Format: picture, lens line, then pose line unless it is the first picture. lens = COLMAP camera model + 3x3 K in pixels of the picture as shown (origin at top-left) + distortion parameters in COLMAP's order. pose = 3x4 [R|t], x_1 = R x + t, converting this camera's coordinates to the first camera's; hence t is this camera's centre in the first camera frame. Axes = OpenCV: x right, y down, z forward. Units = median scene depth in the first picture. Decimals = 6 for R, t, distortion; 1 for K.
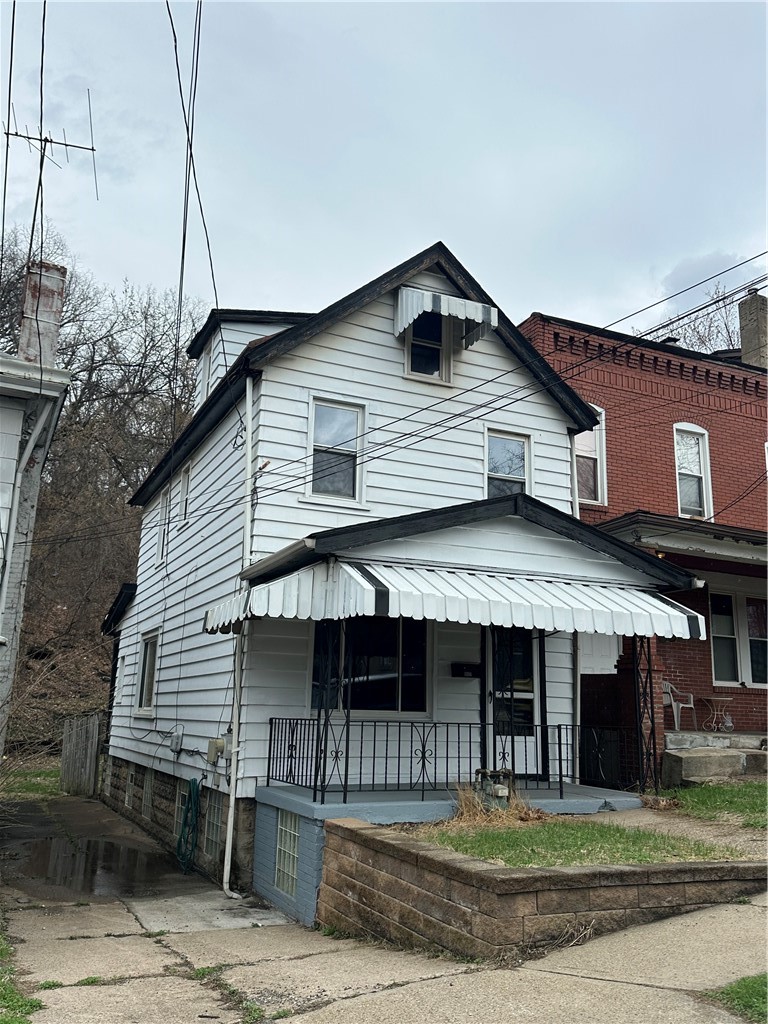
lens RADIAL K [[874.6, 0, 382.9], [0, 874.6, 505.5], [0, 0, 1]] dist [0.006793, -0.015233]
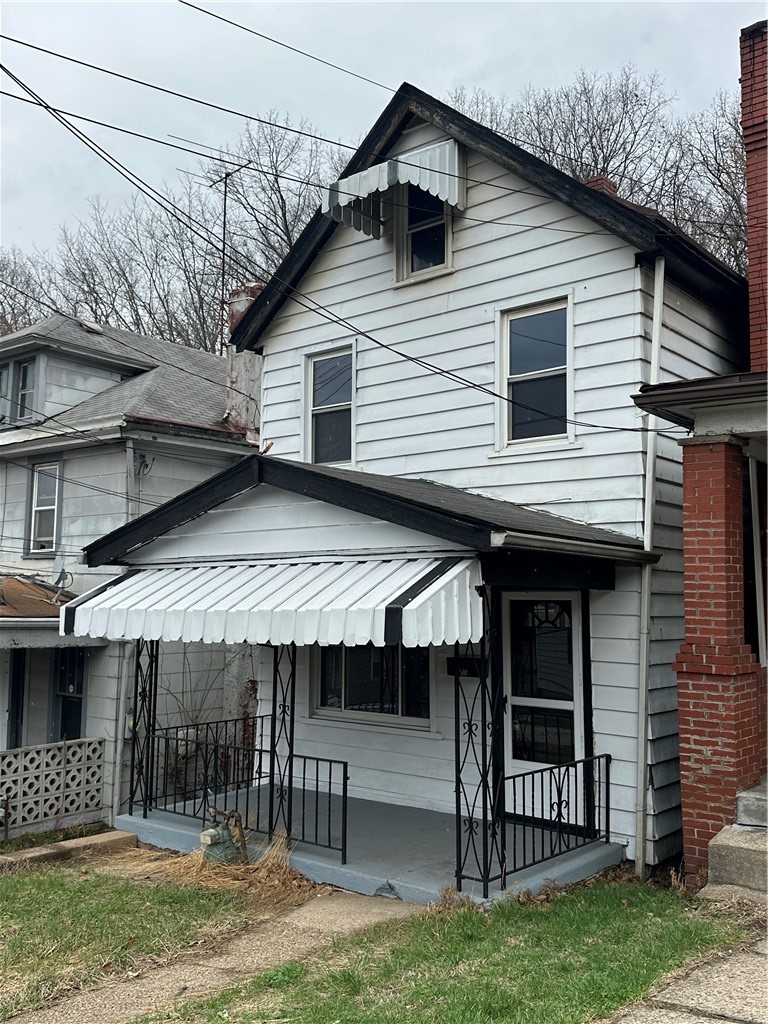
lens RADIAL K [[953.2, 0, 377.8], [0, 953.2, 514.3], [0, 0, 1]] dist [0.016739, 0.000000]
pose [[0.429905, -0.106654, -0.896553, 0.780421], [0.214486, 0.976636, -0.013333, 0.058716], [0.877028, -0.186566, 0.442736, 0.601392]]
